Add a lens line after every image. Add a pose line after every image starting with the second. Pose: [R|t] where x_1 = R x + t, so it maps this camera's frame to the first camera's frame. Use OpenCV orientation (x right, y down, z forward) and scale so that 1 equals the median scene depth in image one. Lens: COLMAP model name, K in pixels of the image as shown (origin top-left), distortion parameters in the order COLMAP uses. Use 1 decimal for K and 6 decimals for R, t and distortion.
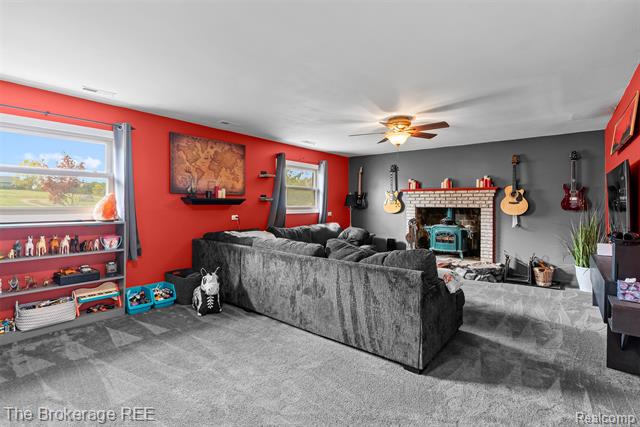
lens RADIAL K [[307.3, 0, 312.4], [0, 307.3, 203.4], [0, 0, 1]] dist [0.002038, 0.000812]
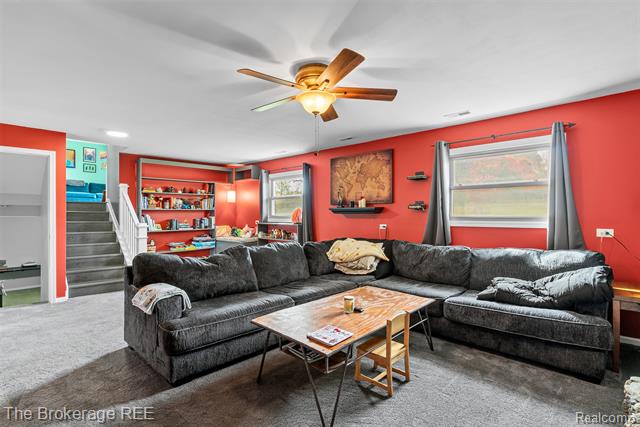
lens RADIAL K [[307.3, 0, 318.3], [0, 307.3, 213.2], [0, 0, 1]] dist [0.002038, 0.000812]
pose [[-0.051132, -0.008589, -0.998655, 0.772814], [0.003297, 0.999956, -0.008769, 0.012035], [0.998686, -0.003741, -0.051102, 0.901268]]
